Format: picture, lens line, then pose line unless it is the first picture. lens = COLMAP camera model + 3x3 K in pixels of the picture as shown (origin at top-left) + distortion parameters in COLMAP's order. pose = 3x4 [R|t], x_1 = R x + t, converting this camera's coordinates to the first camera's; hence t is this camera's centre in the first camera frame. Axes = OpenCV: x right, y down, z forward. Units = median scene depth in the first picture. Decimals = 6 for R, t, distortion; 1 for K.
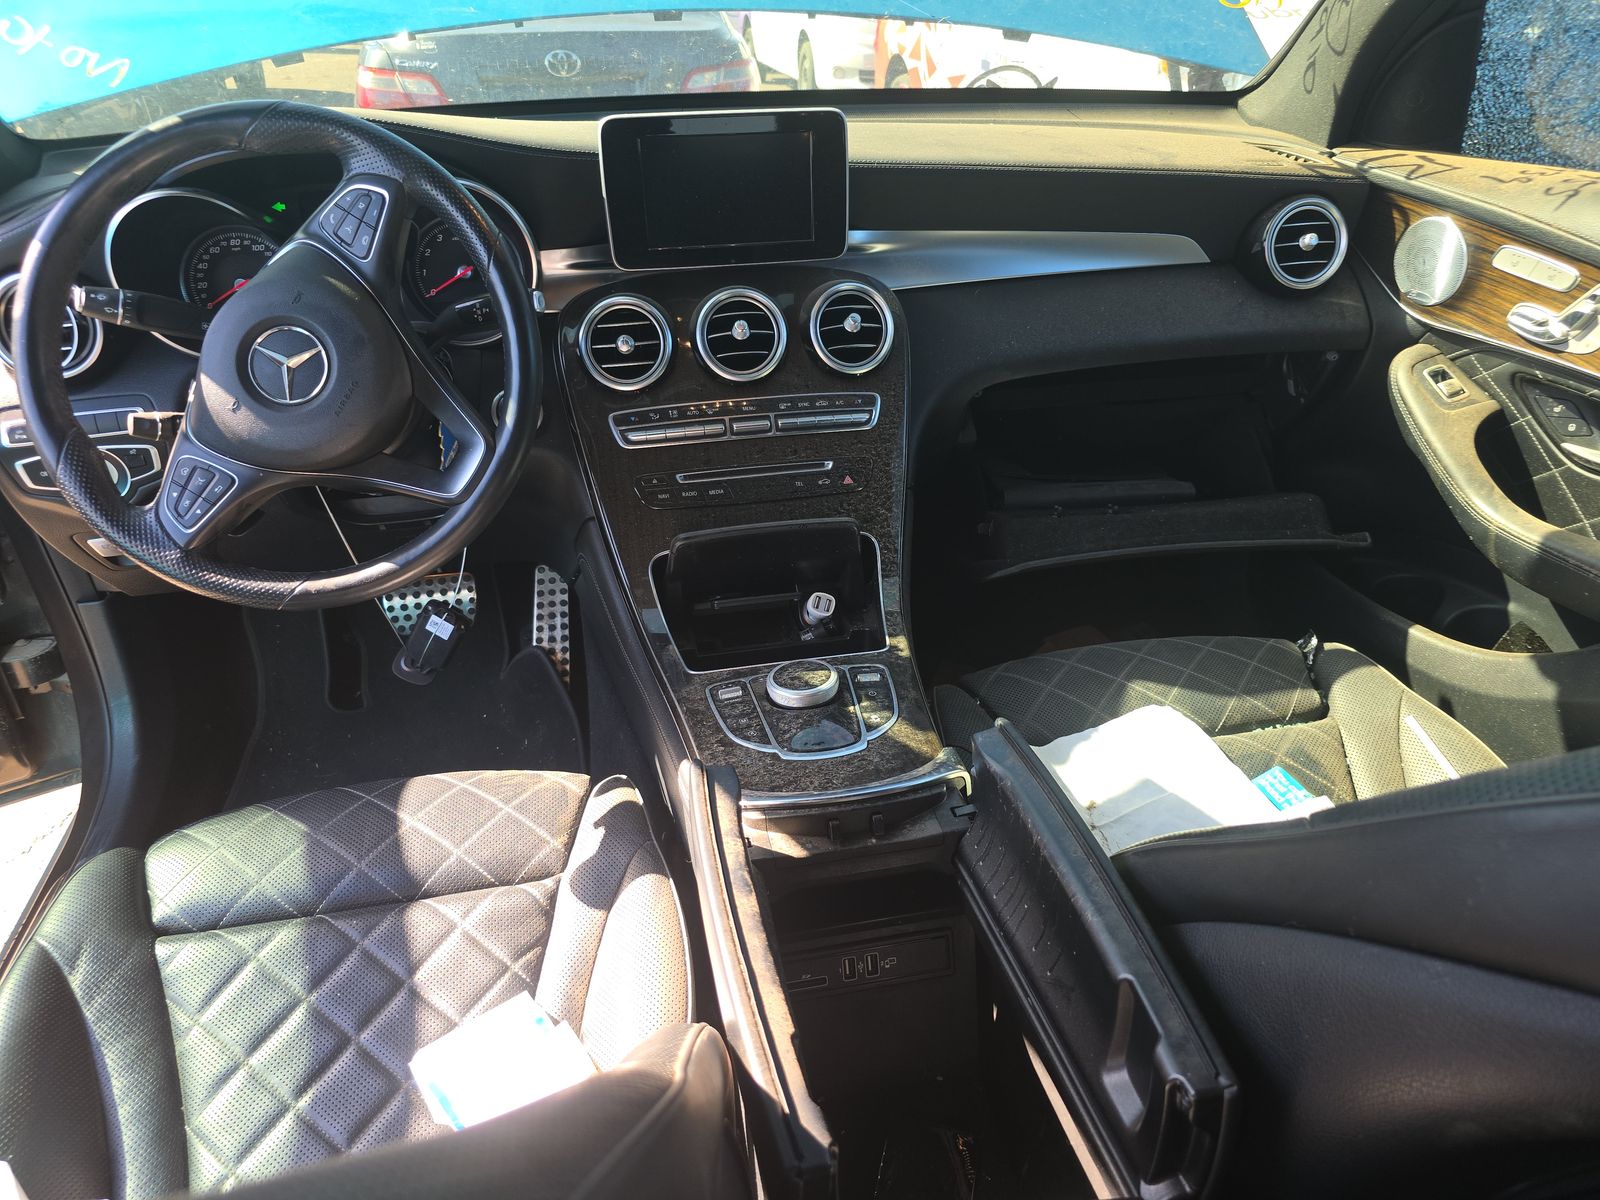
lens RADIAL K [[1093.2, 0, 840.9], [0, 1093.2, 635.3], [0, 0, 1]] dist [0.003488, -0.021015]
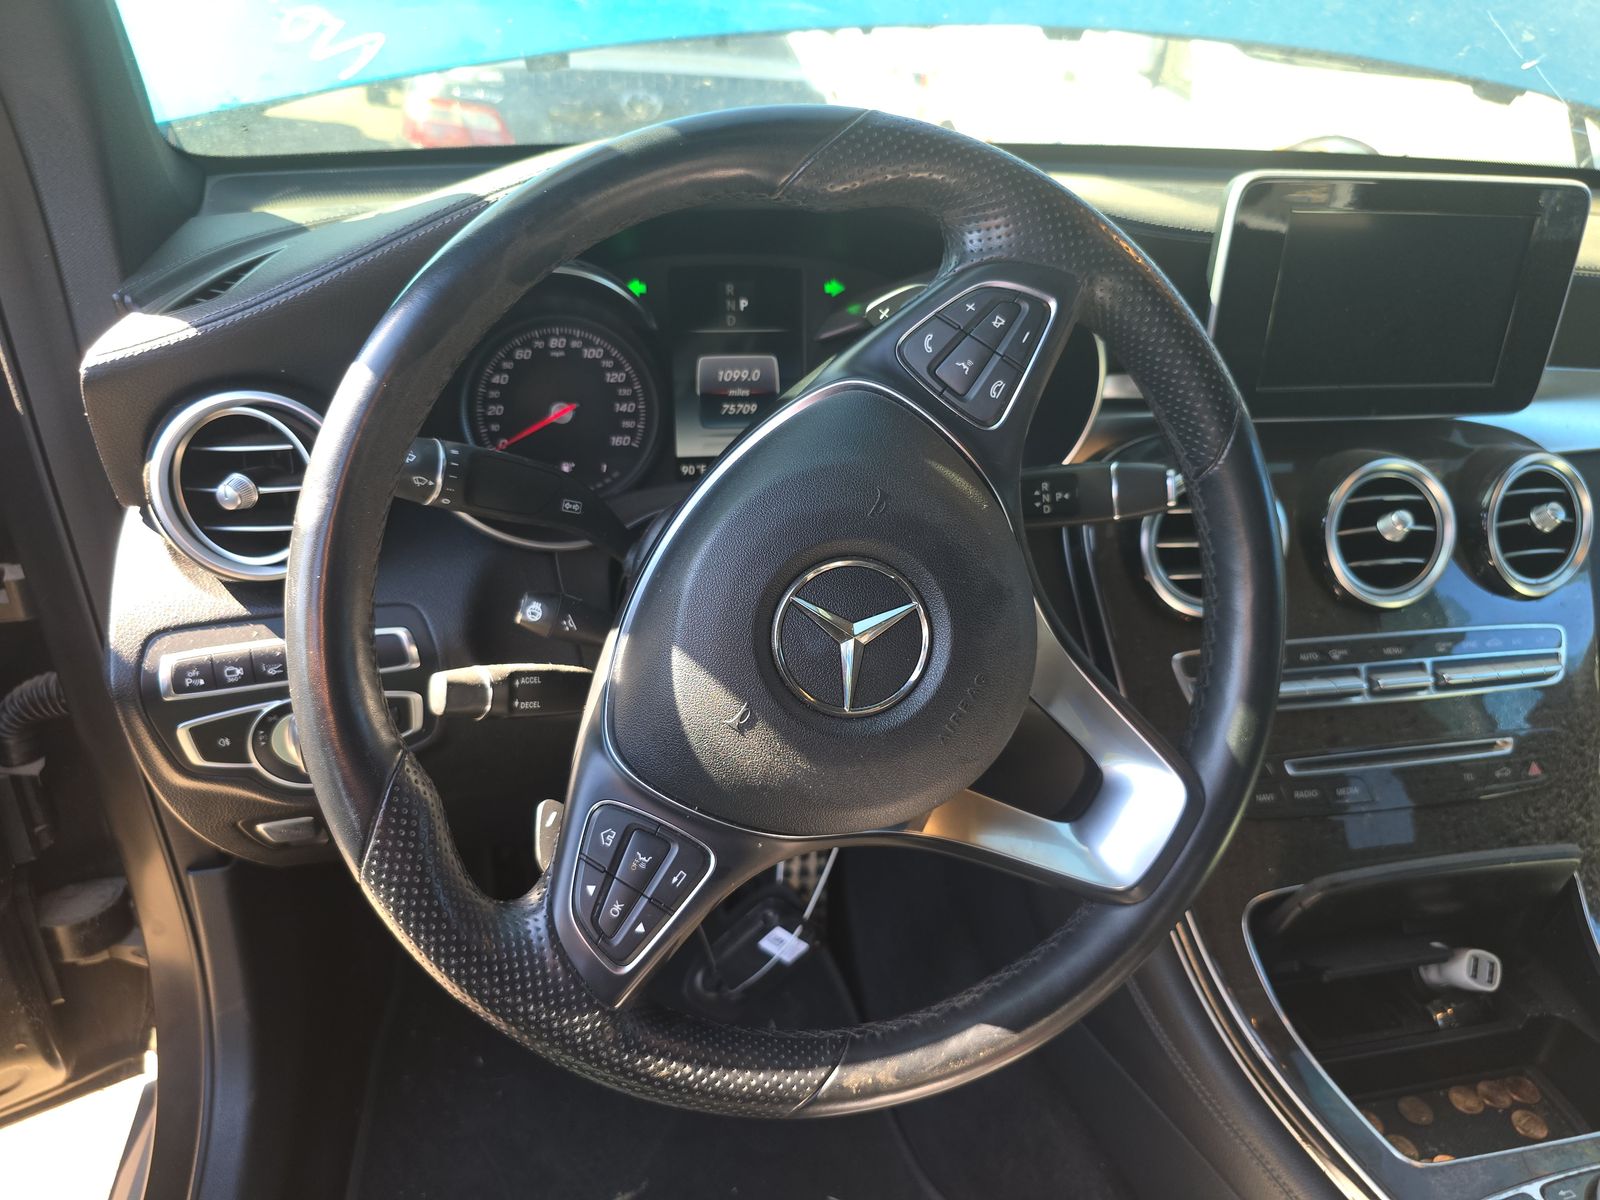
lens RADIAL K [[1093.2, 0, 799.3], [0, 1093.2, 604.3], [0, 0, 1]] dist [0.003488, -0.021015]
pose [[0.998964, 0.039014, 0.023435, -0.430828], [-0.037343, 0.996990, -0.067939, -0.181473], [-0.026015, 0.066993, 0.997414, 0.408377]]
